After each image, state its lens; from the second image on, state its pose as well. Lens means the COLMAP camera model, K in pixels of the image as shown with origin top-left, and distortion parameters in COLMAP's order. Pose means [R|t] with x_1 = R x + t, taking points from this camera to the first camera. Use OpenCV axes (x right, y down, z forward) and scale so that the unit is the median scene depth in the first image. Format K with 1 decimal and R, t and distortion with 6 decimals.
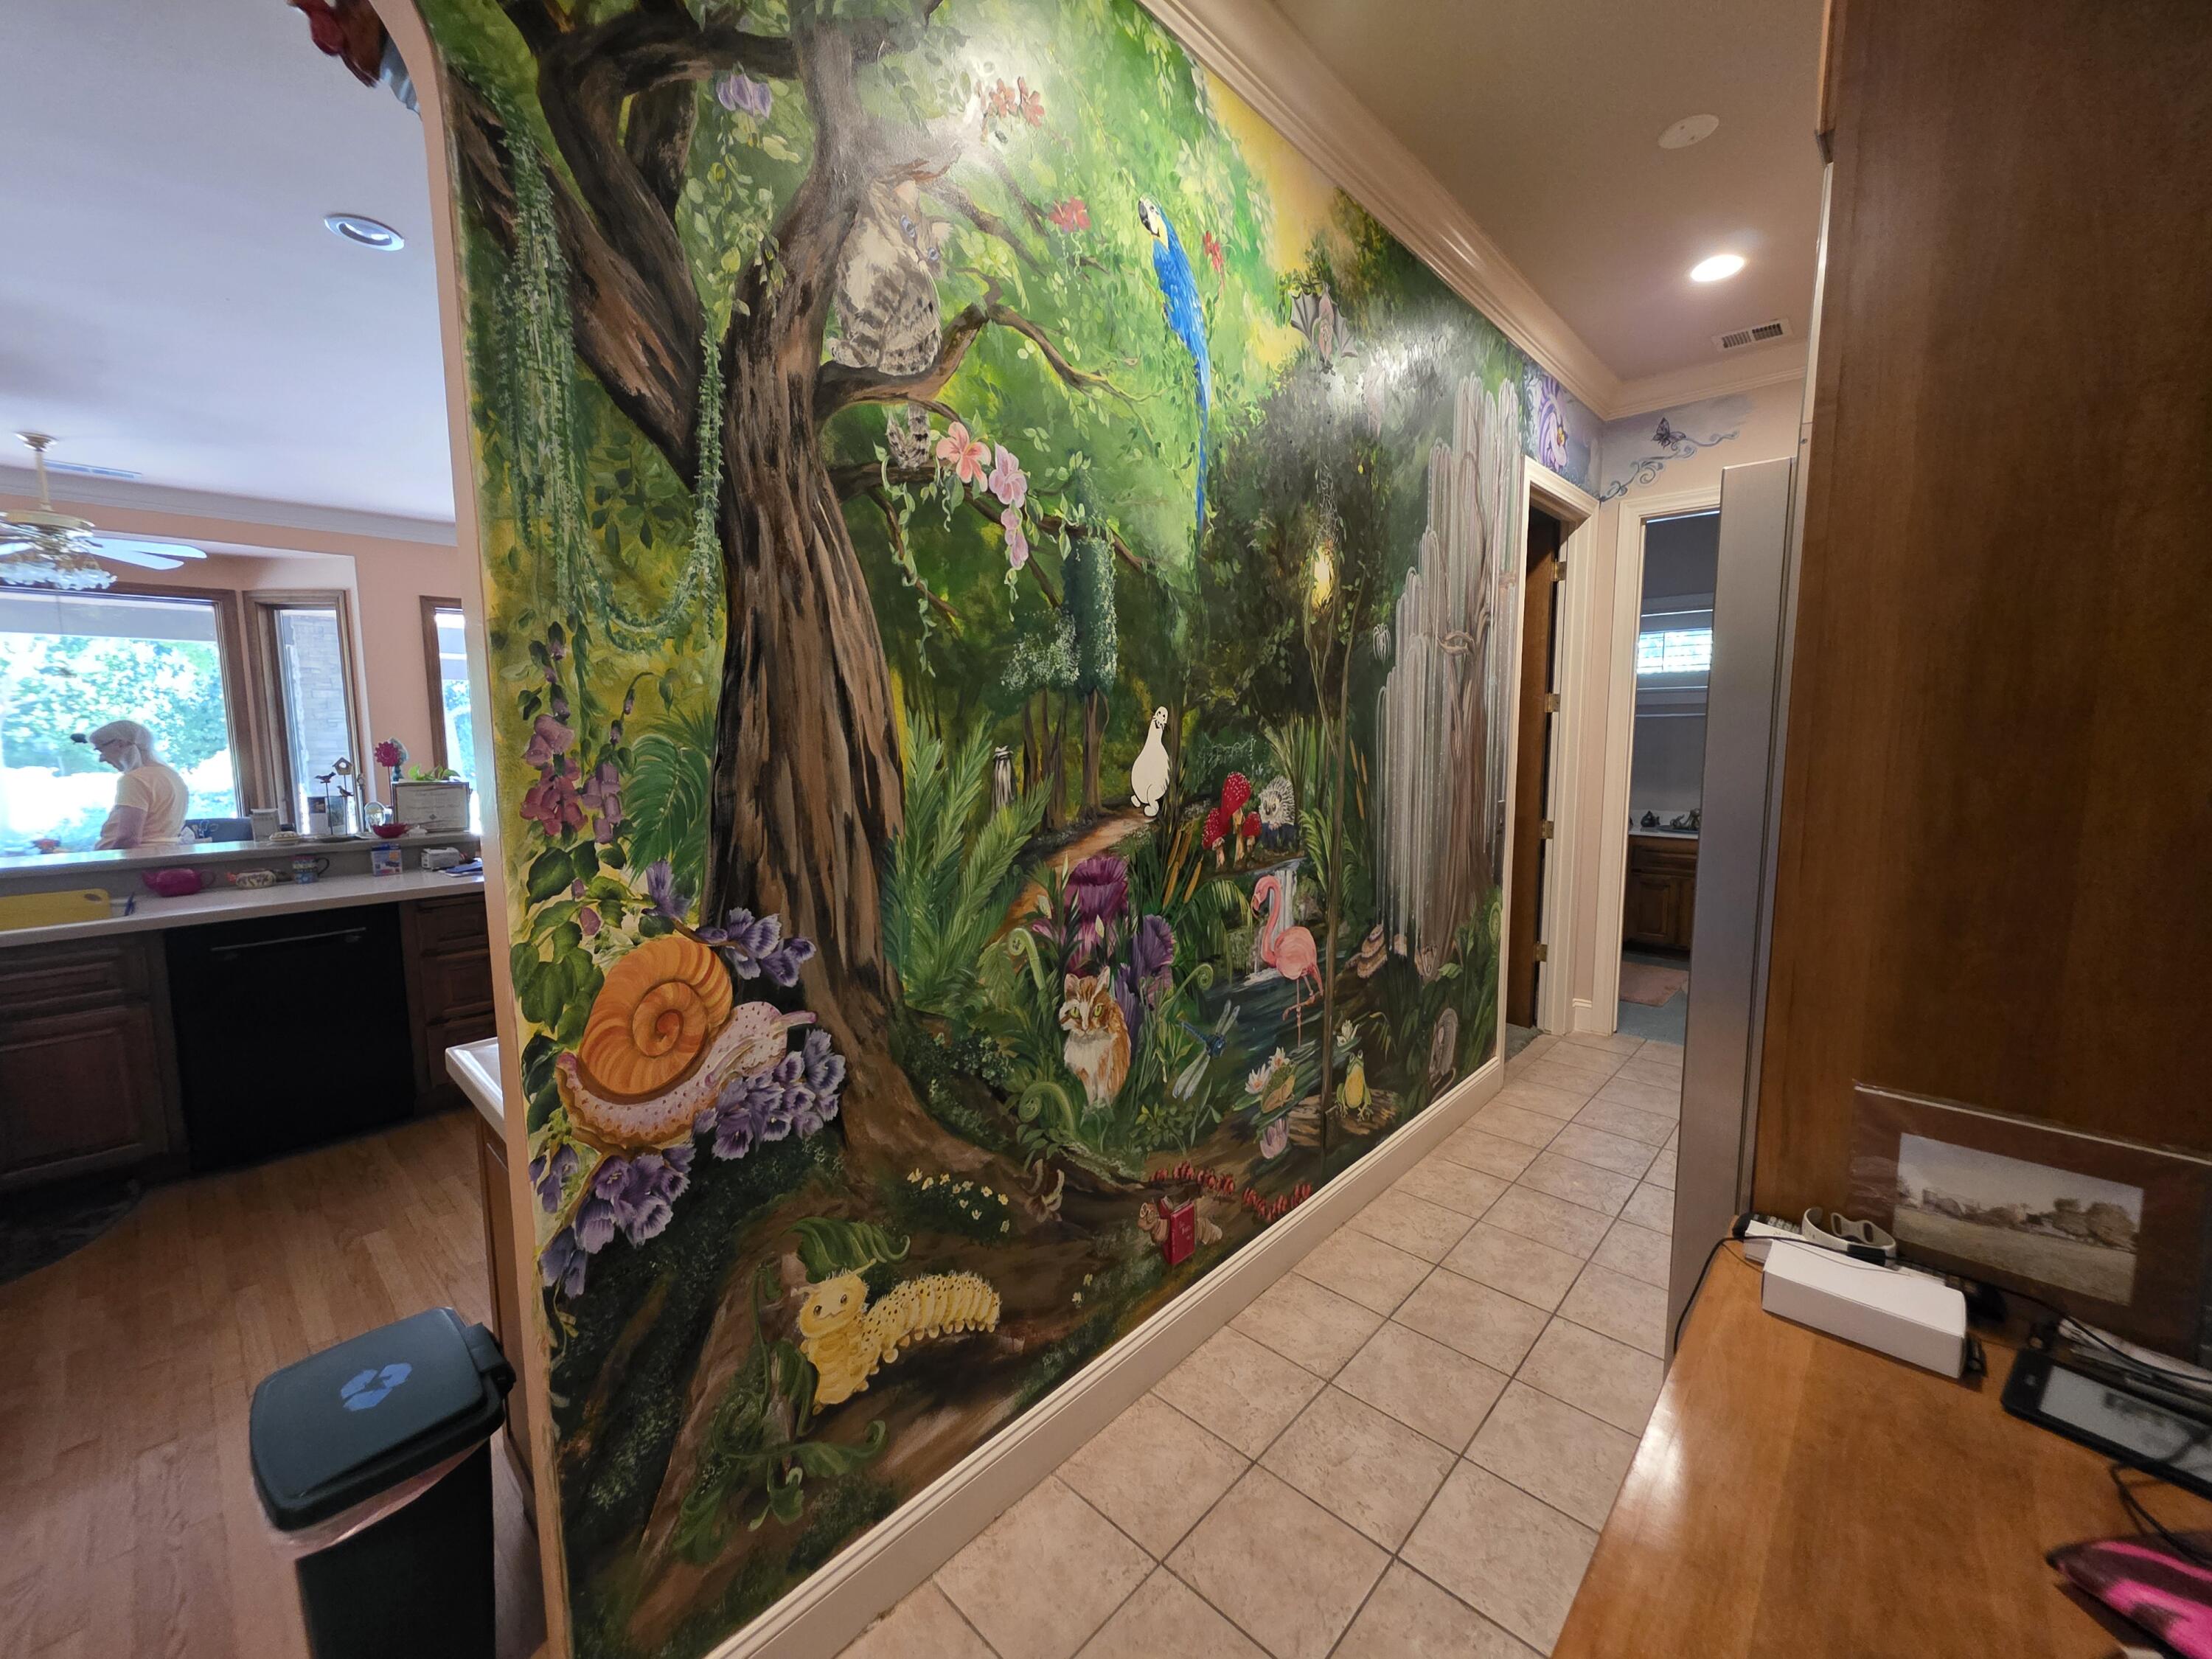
lens RADIAL K [[885.1, 0, 1105.8], [0, 885.1, 822.1], [0, 0, 1]] dist [0.002300, -0.000242]
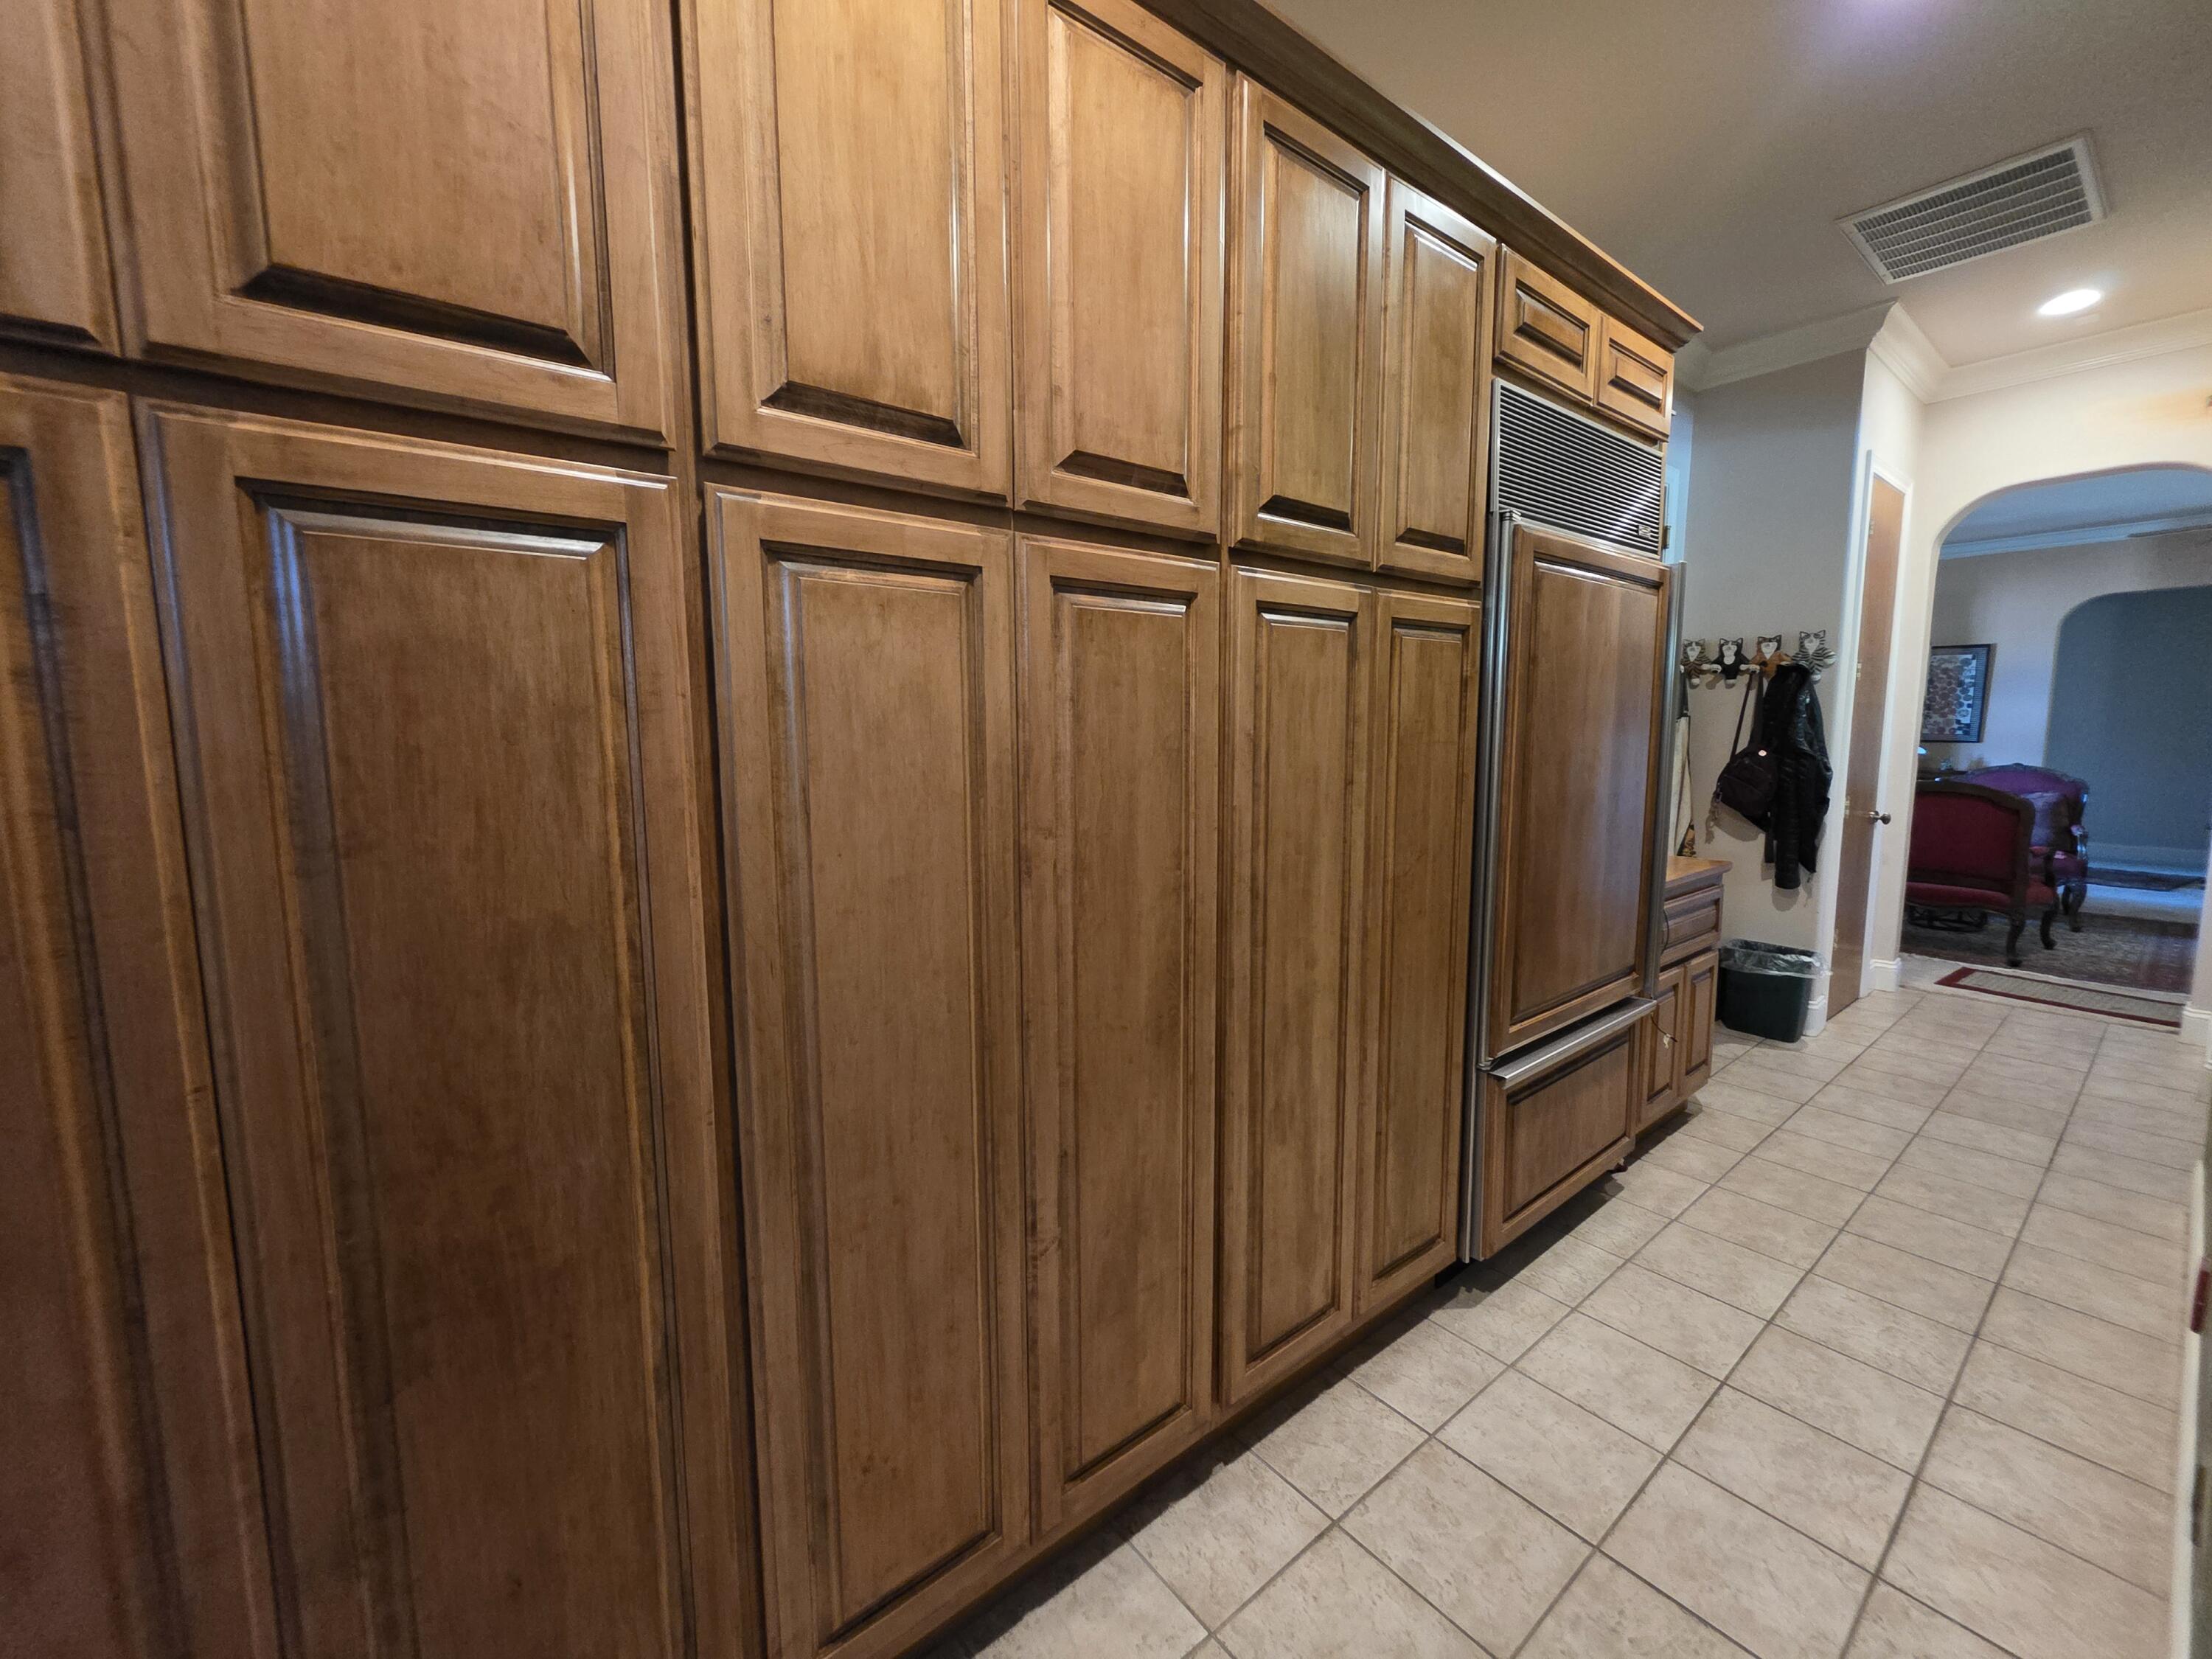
lens RADIAL K [[885.1, 0, 1104.4], [0, 885.1, 817.3], [0, 0, 1]] dist [0.002300, -0.000242]
pose [[-0.988995, -0.001031, 0.147945, 0.886671], [0.032304, 0.974342, 0.222740, -0.154236], [-0.144379, 0.225068, -0.963586, 1.709033]]
